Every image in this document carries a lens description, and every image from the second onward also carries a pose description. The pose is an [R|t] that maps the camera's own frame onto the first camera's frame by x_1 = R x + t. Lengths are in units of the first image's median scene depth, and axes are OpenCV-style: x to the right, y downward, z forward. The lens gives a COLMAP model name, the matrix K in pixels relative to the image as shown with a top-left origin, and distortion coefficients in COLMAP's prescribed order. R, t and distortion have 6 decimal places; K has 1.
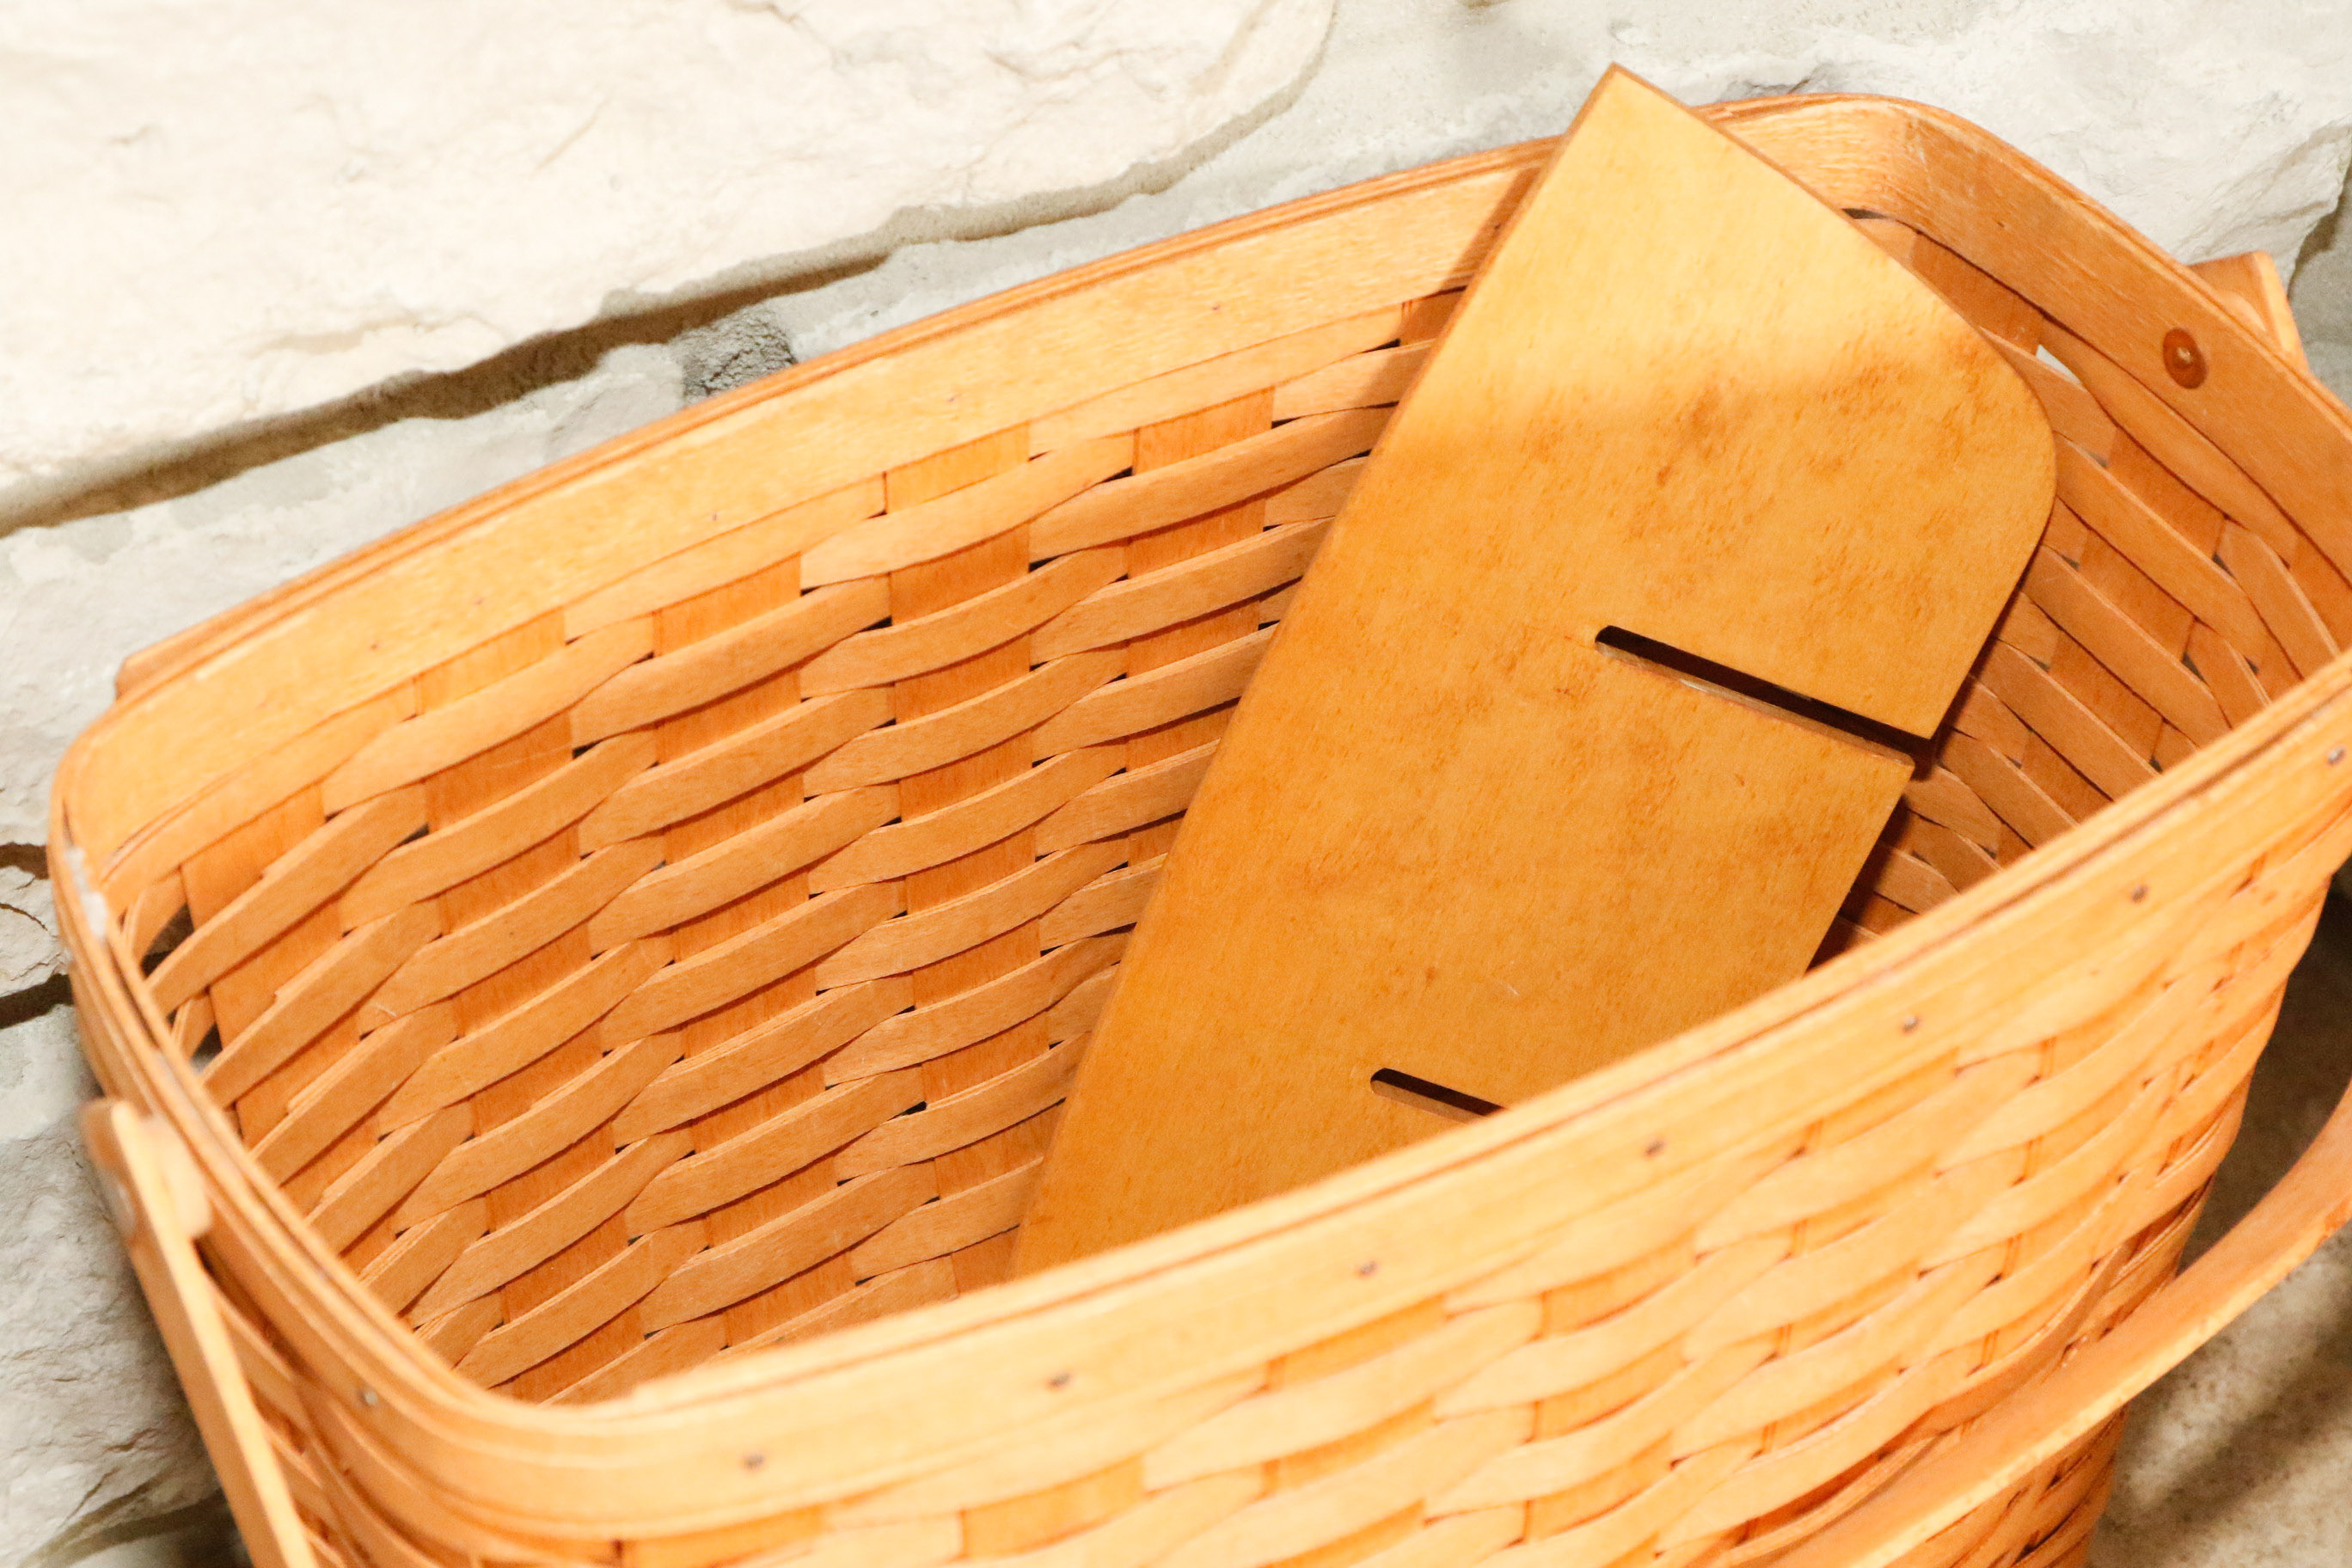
lens RADIAL K [[5047.0, 0, 1190.3], [0, 5047.0, 777.7], [0, 0, 1]] dist [0.056404, 0.000000]
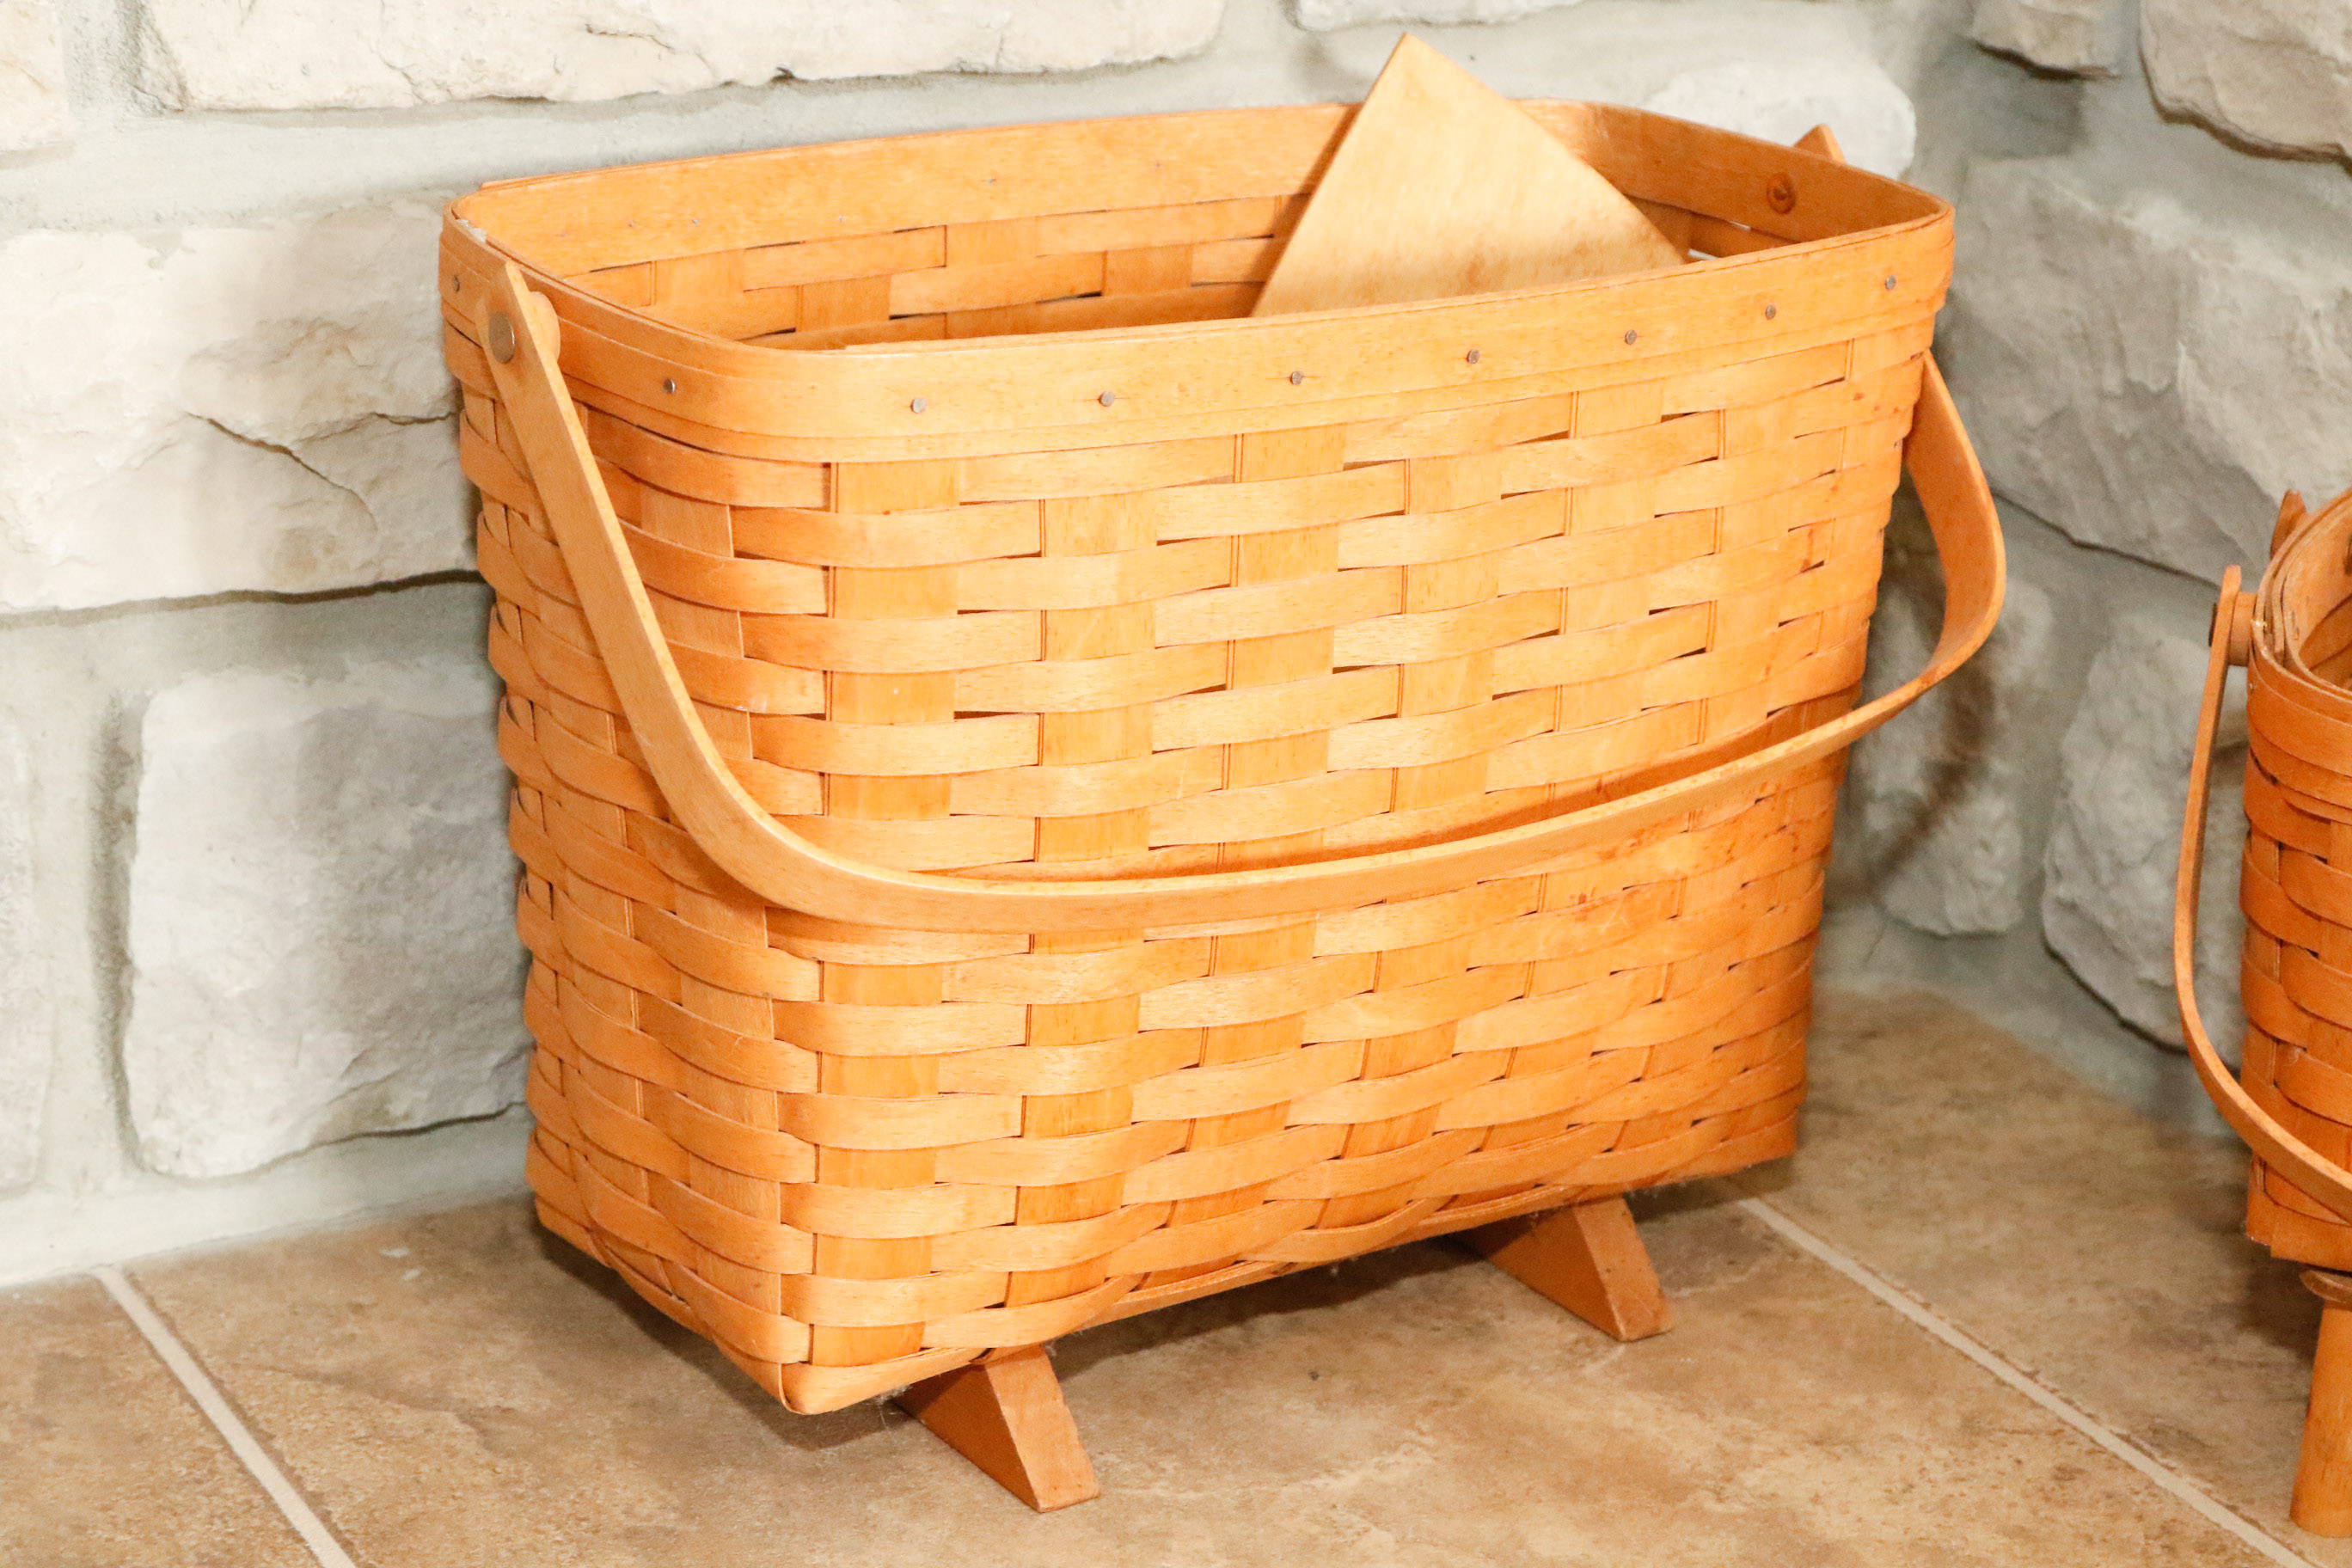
lens RADIAL K [[4809.6, 0, 1167.7], [0, 4809.6, 795.9], [0, 0, 1]] dist [0.094452, 0.000000]
pose [[0.998668, -0.012073, 0.050171, -0.067216], [0.031802, 0.909659, -0.414136, 0.688476], [-0.040639, 0.415180, 0.908831, -0.255839]]
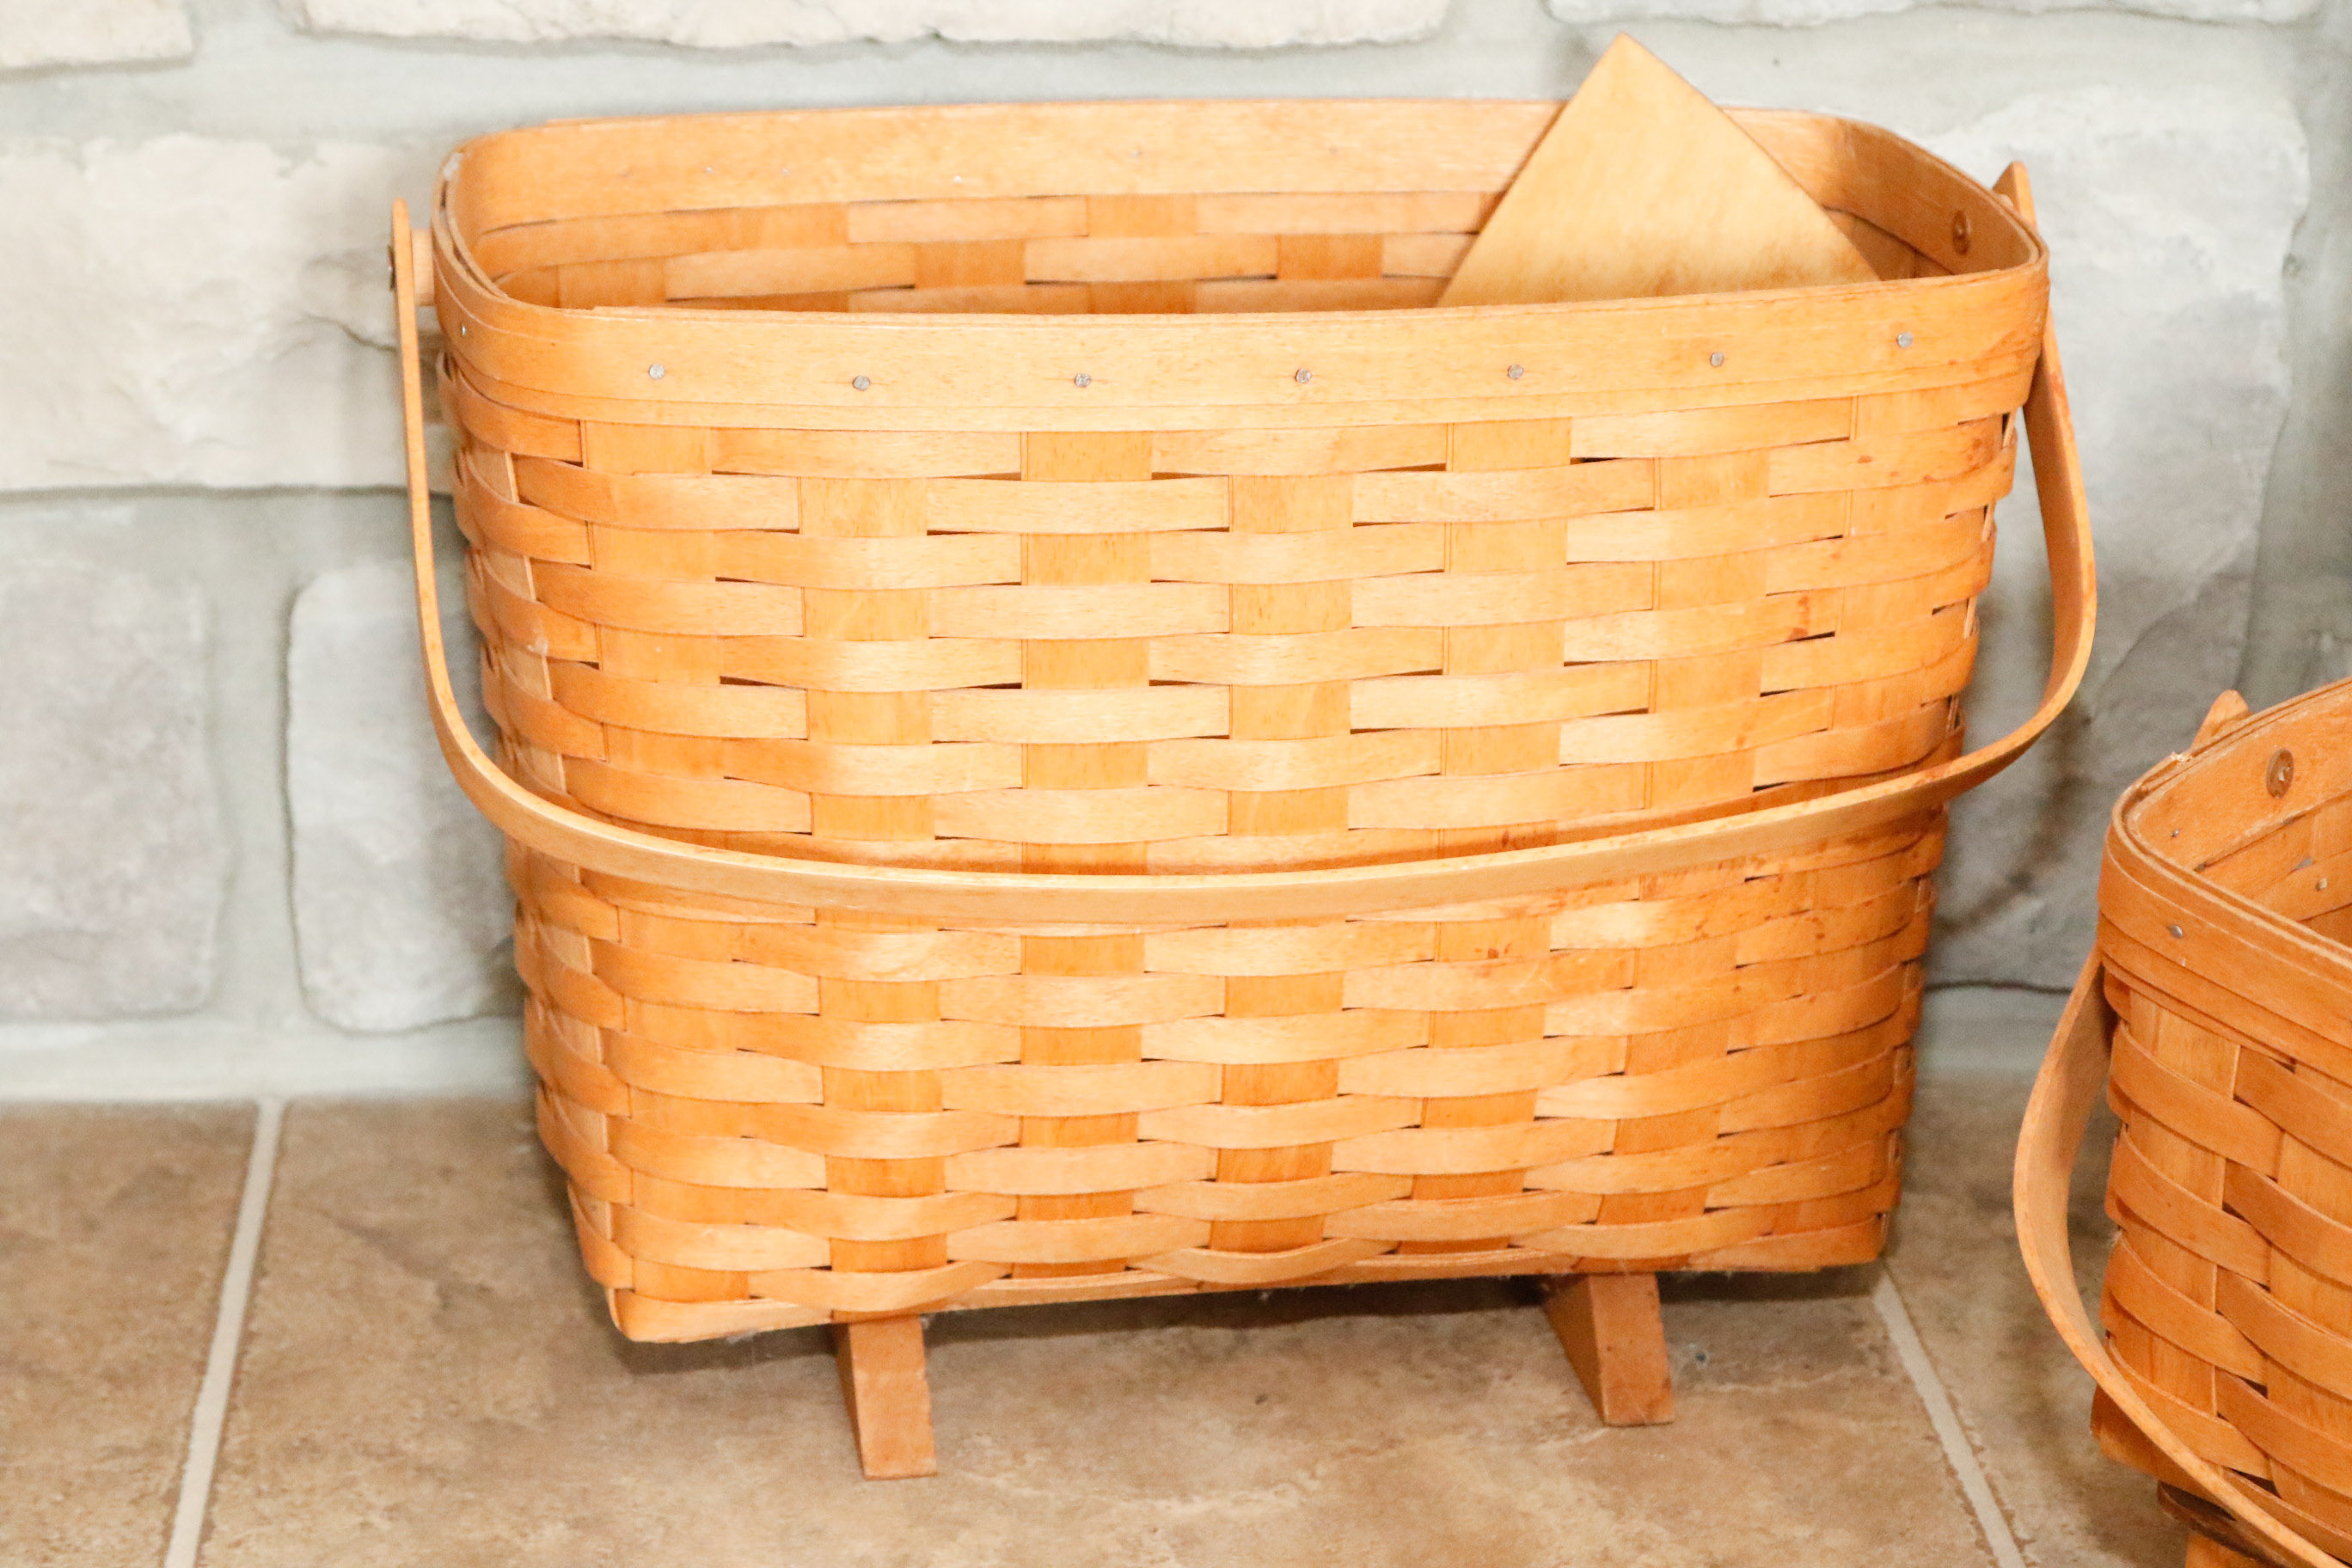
lens RADIAL K [[4809.6, 0, 1160.4], [0, 4809.6, 788.2], [0, 0, 1]] dist [0.094452, 0.000000]
pose [[0.925412, 0.118170, -0.360067, 0.495211], [-0.251128, 0.902794, -0.349139, 0.590362], [0.283809, 0.413520, 0.865132, -0.177830]]
